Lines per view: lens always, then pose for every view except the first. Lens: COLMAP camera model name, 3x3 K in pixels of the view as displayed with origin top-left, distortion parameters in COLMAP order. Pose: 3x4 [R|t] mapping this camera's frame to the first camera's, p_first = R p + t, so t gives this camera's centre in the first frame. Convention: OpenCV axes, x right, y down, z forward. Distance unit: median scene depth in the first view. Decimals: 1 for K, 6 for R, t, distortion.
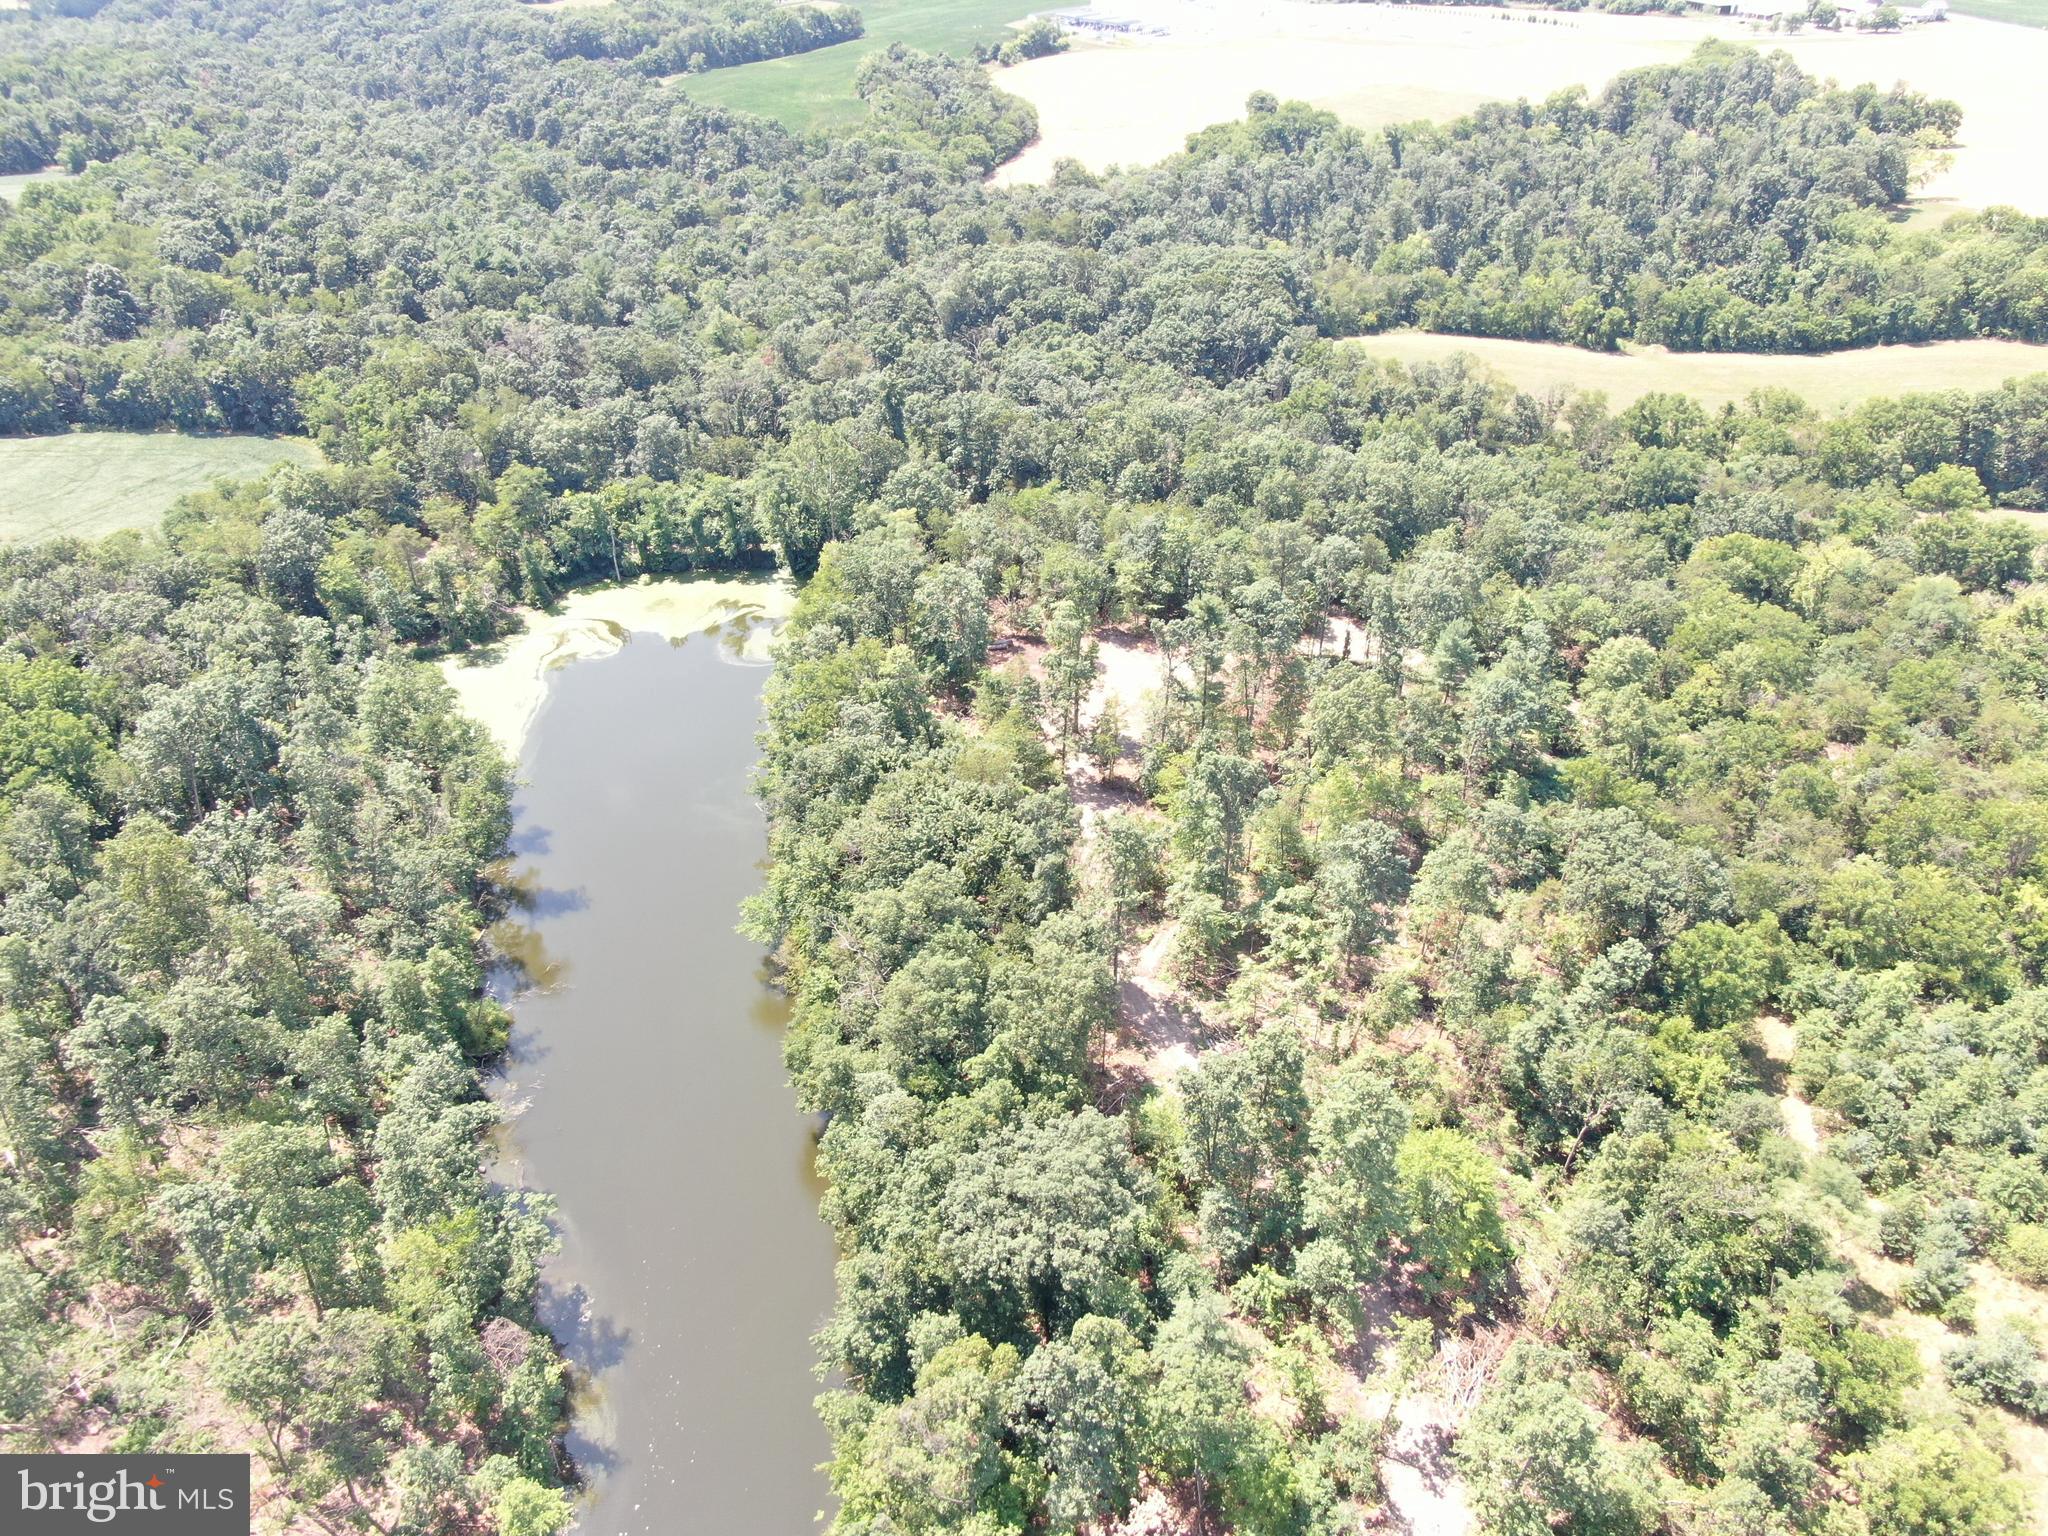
lens RADIAL K [[1476.6, 0, 1025.0], [0, 1476.6, 765.4], [0, 0, 1]] dist [-0.024058, 0.015339]
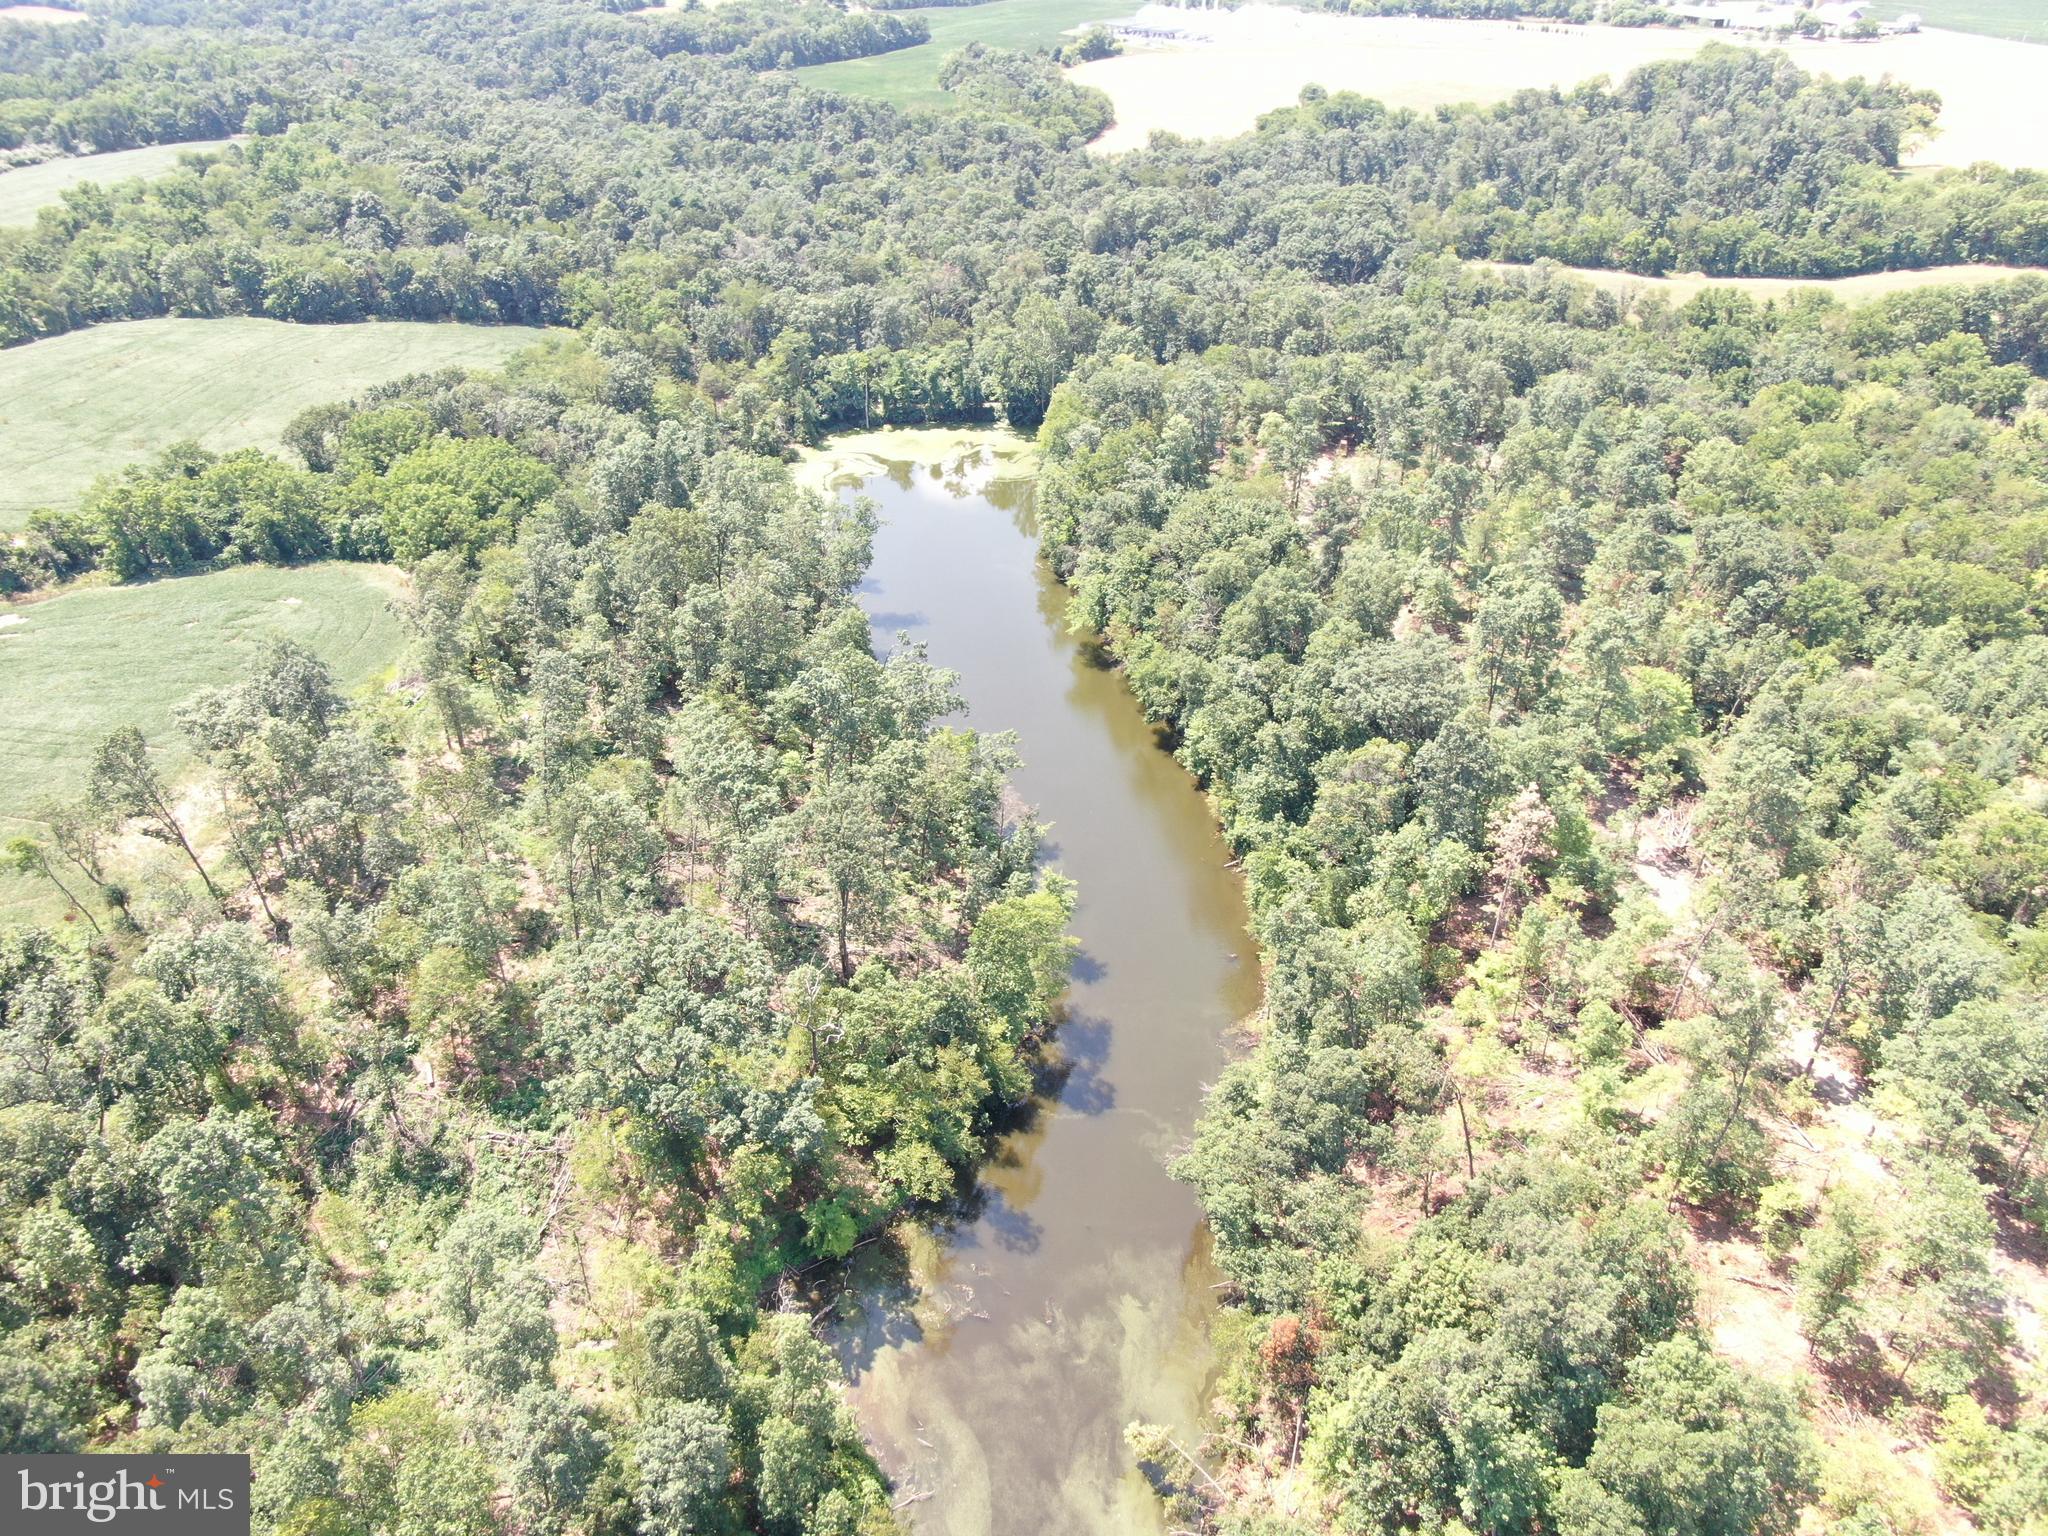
lens RADIAL K [[1476.6, 0, 1025.0], [0, 1476.6, 765.4], [0, 0, 1]] dist [-0.024058, 0.015339]
pose [[0.999841, -0.001370, 0.017753, -0.131169], [0.001803, 0.999700, -0.024433, 0.140007], [-0.017714, 0.024461, 0.999544, -0.155915]]
